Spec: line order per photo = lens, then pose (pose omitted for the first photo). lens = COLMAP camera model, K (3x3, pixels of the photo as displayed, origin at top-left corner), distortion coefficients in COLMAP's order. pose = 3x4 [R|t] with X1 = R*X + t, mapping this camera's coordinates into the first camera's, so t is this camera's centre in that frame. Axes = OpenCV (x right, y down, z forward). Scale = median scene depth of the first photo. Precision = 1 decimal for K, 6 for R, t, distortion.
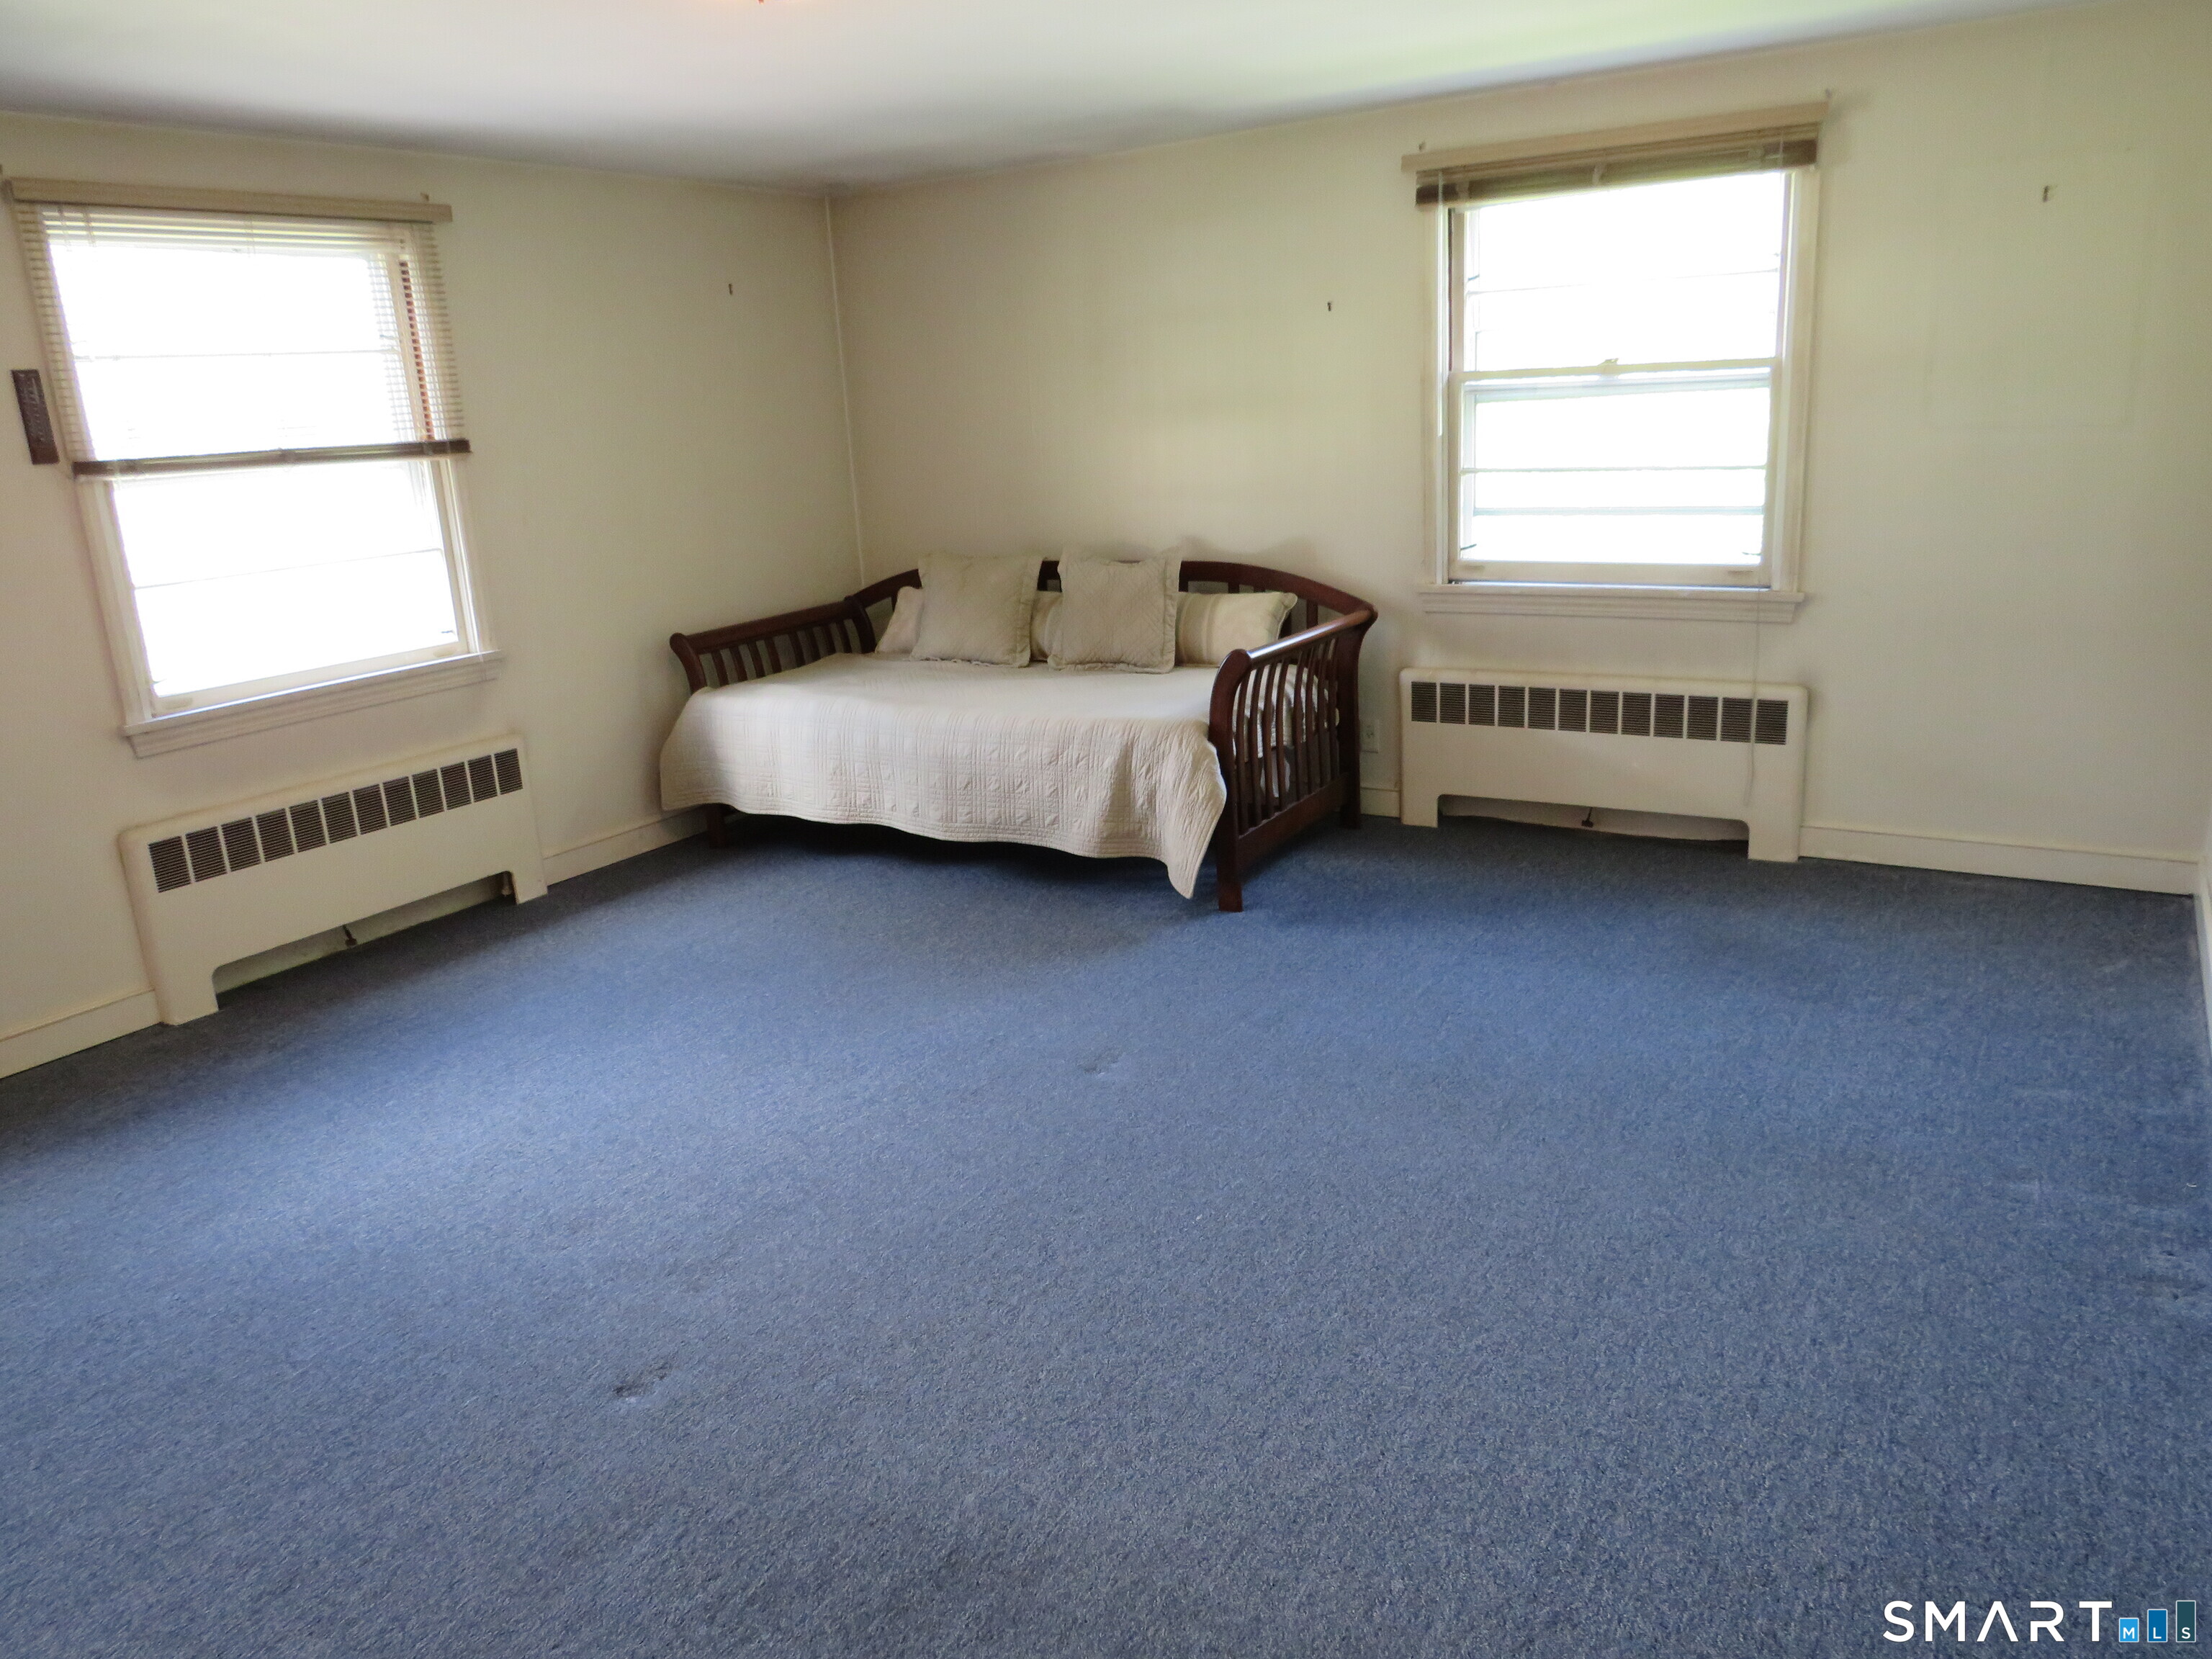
lens RADIAL K [[1596.1, 0, 1106.9], [0, 1596.1, 818.4], [0, 0, 1]] dist [-0.038259, 0.016665]
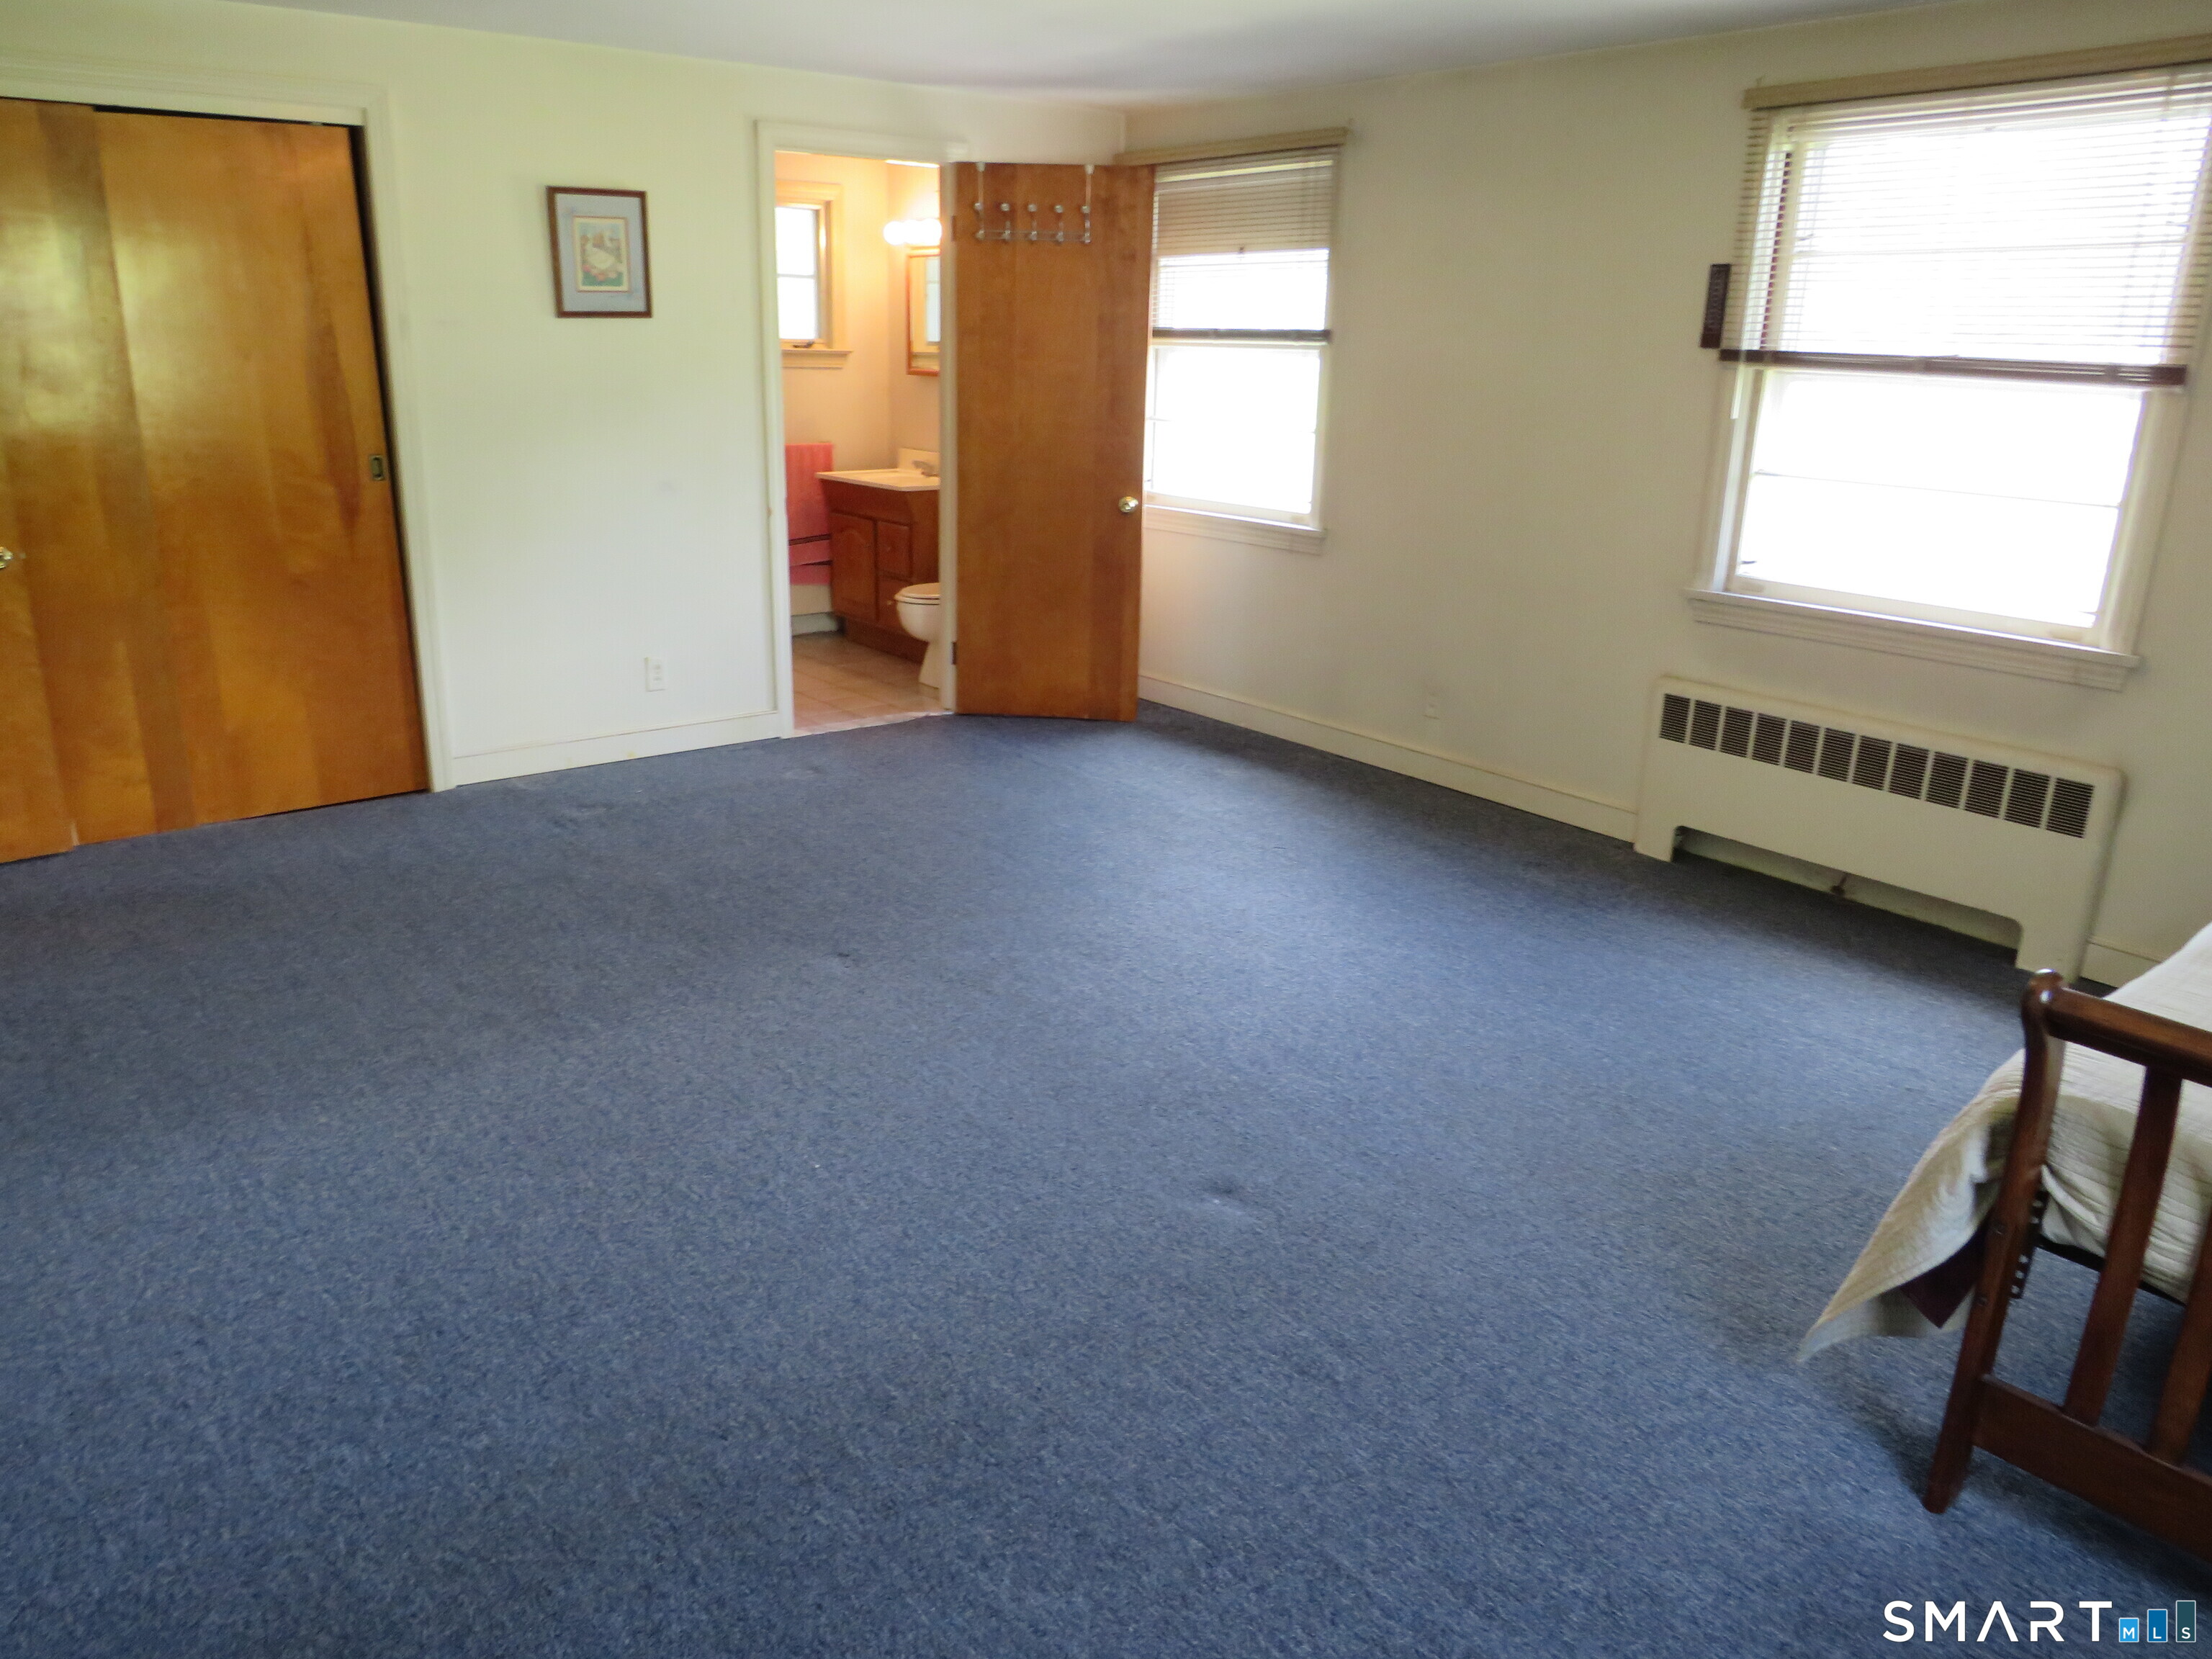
lens RADIAL K [[1596.1, 0, 1099.3], [0, 1596.1, 853.6], [0, 0, 1]] dist [-0.038259, 0.016665]
pose [[-0.340231, 0.339163, -0.877047, 0.539410], [-0.249430, 0.866728, 0.431934, -0.262126], [0.906657, 0.365719, -0.210290, 0.876680]]
